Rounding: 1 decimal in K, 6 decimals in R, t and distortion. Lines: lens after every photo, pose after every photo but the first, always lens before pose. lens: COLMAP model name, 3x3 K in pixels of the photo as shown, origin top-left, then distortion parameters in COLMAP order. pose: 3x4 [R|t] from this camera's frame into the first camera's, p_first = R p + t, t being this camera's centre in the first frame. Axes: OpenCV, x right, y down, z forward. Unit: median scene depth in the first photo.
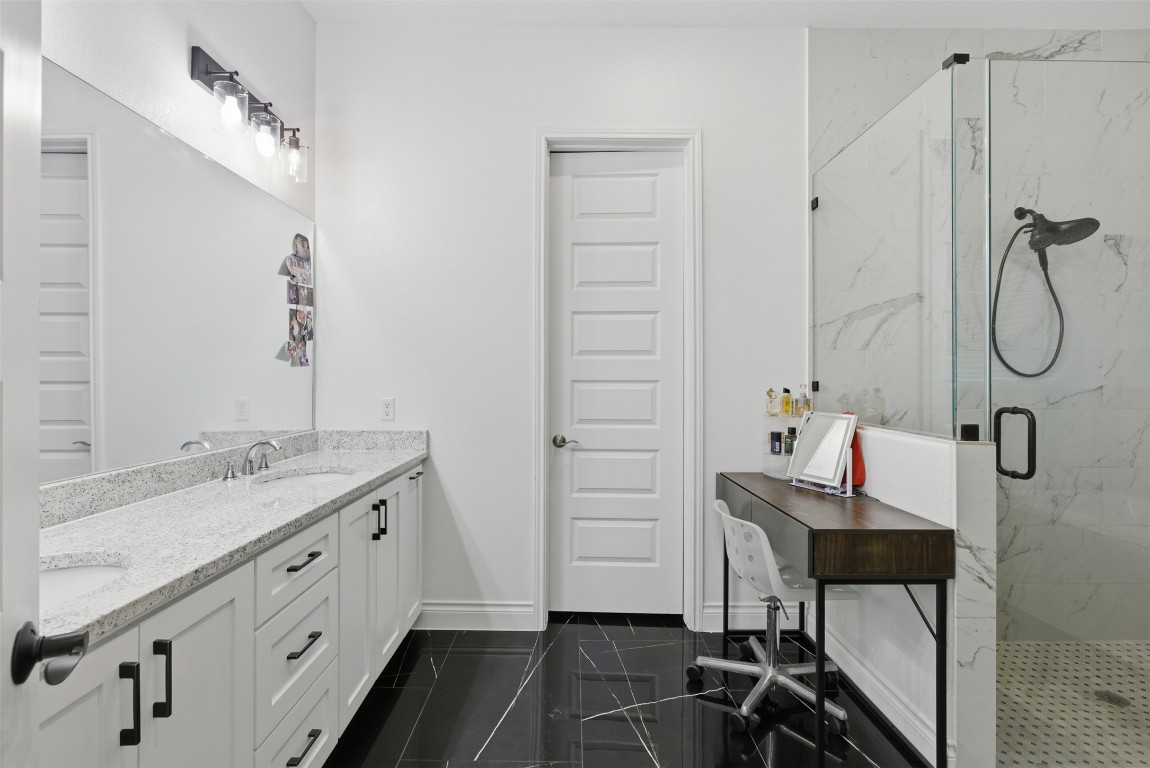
lens RADIAL K [[520.3, 0, 571.7], [0, 520.3, 375.2], [0, 0, 1]] dist [-0.016551, 0.008716]
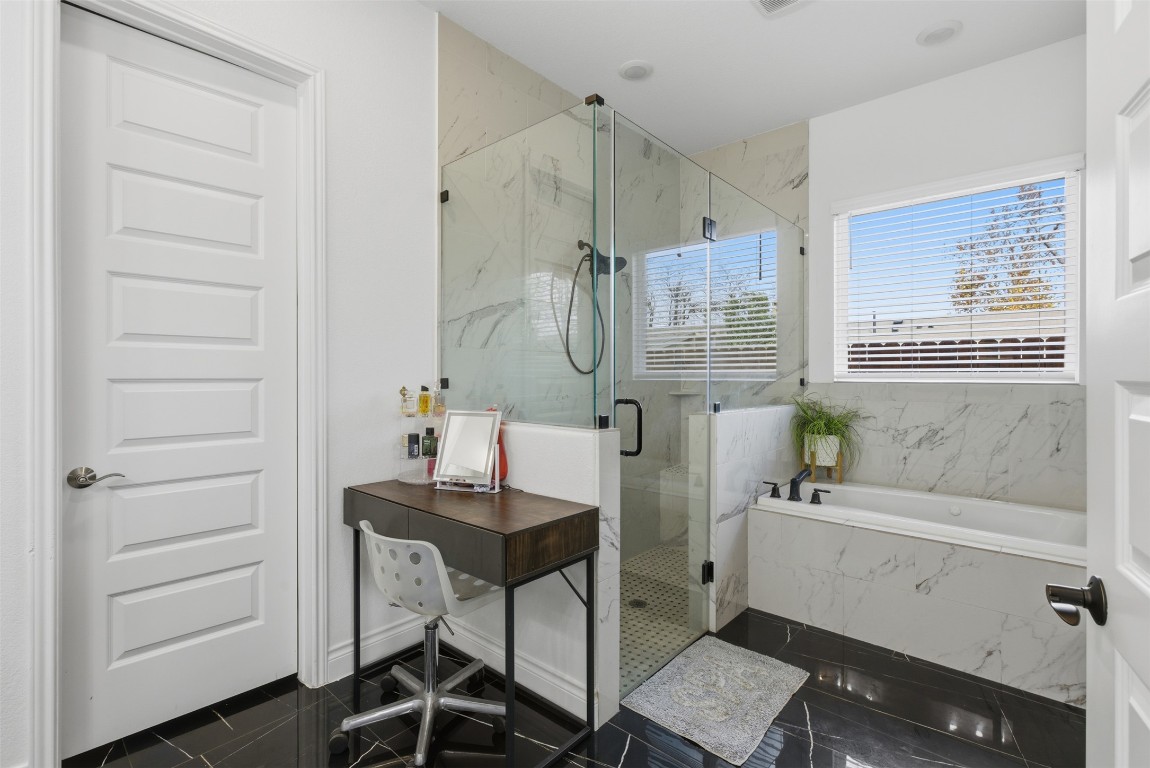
lens RADIAL K [[520.3, 0, 571.7], [0, 520.3, 375.2], [0, 0, 1]] dist [-0.016551, 0.008716]
pose [[0.665867, -0.002052, 0.746068, -0.106124], [-0.003451, 0.999977, 0.005830, -0.000962], [-0.746063, -0.006457, 0.665844, 0.177291]]
